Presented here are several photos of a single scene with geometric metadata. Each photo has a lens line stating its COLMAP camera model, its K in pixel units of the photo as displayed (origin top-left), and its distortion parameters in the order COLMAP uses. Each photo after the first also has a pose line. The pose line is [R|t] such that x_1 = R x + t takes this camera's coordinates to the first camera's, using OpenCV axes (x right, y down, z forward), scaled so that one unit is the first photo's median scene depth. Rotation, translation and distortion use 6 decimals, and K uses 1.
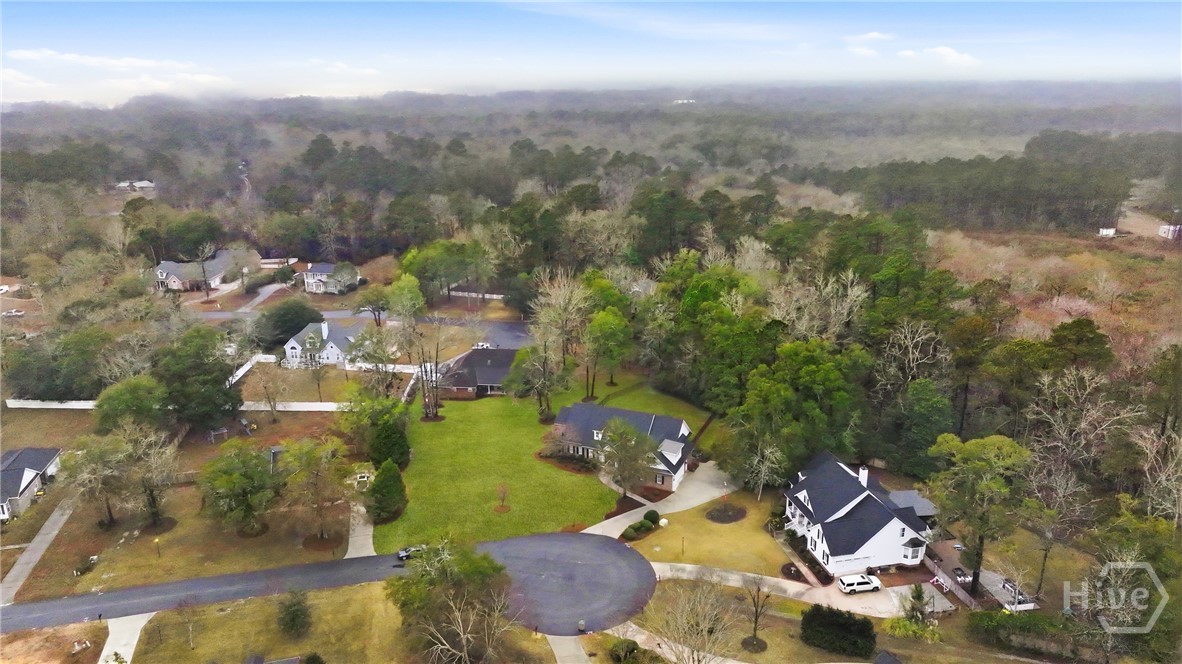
lens RADIAL K [[826.6, 0, 591.0], [0, 826.6, 332.0], [0, 0, 1]] dist [0.004232, 0.000150]
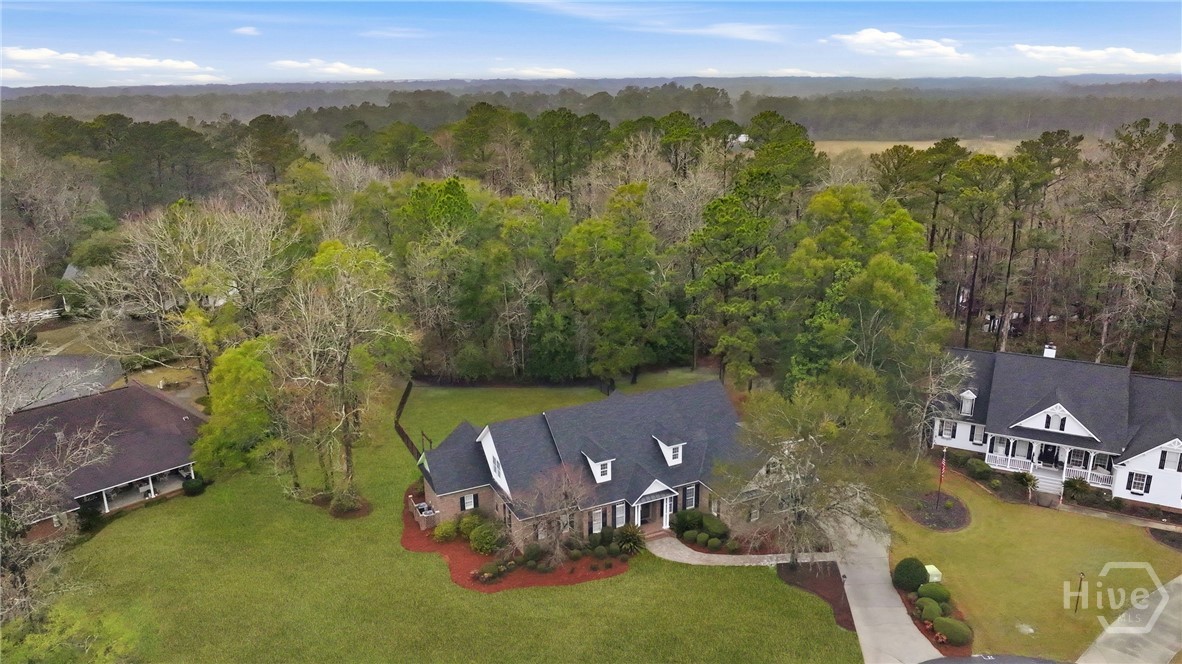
lens RADIAL K [[826.6, 0, 591.0], [0, 826.6, 332.0], [0, 0, 1]] dist [0.004232, 0.000150]
pose [[0.646978, -0.199701, 0.735893, -0.290609], [0.215501, 0.973638, 0.074755, 0.020433], [-0.731422, 0.110221, 0.672958, 0.692806]]
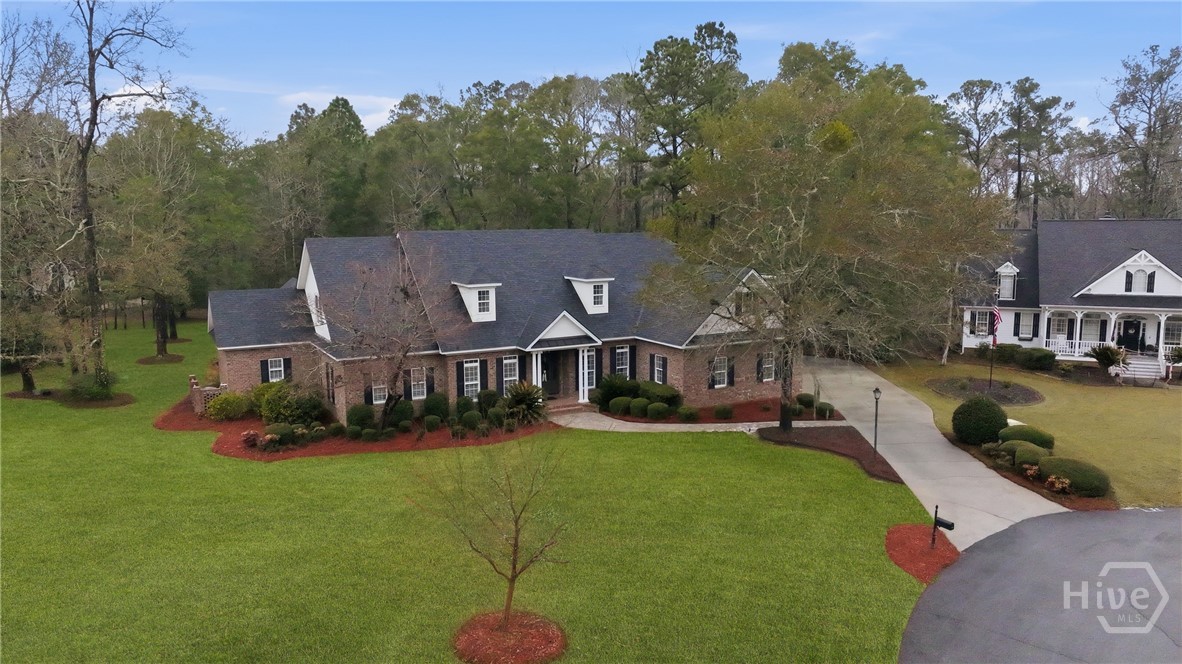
lens RADIAL K [[825.8, 0, 591.0], [0, 825.8, 332.0], [0, 0, 1]] dist [0.013291, 0.004542]
pose [[0.613922, -0.089763, 0.784246, -0.181547], [0.225863, 0.971950, -0.065563, 0.155953], [-0.756363, 0.217382, 0.616976, 0.788196]]
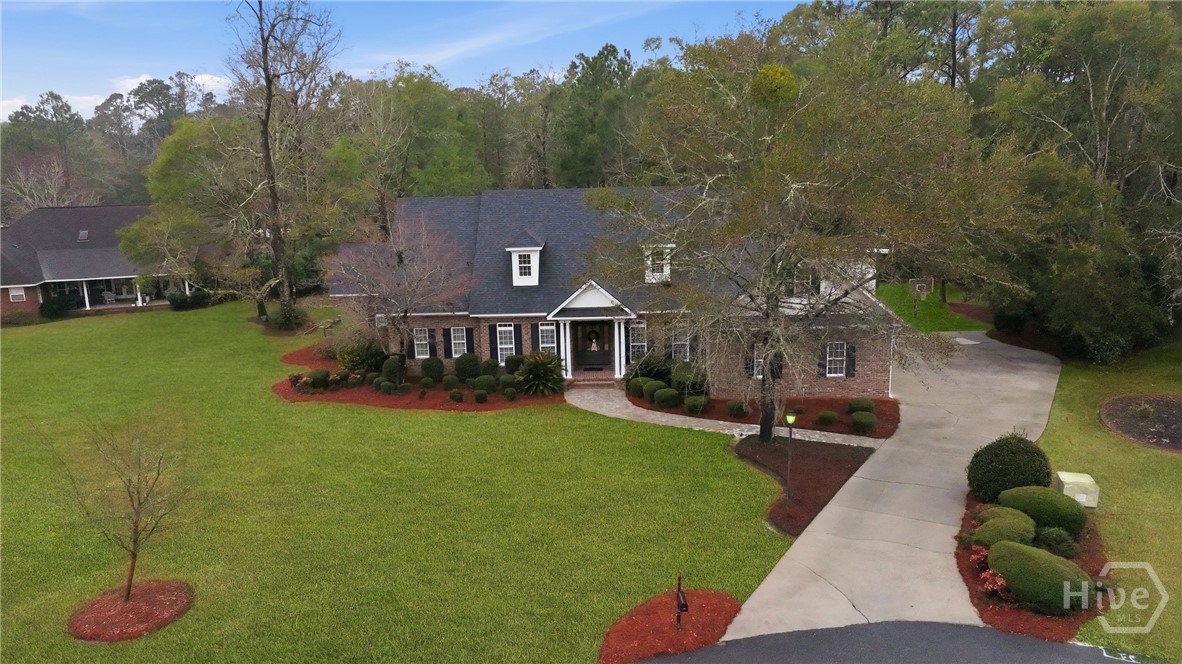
lens RADIAL K [[830.1, 0, 591.0], [0, 830.1, 332.0], [0, 0, 1]] dist [0.029252, 0.000674]
pose [[0.923913, -0.078860, 0.374388, -0.073743], [0.116813, 0.989947, -0.079751, 0.165553], [-0.364335, 0.117416, 0.923836, 0.727844]]
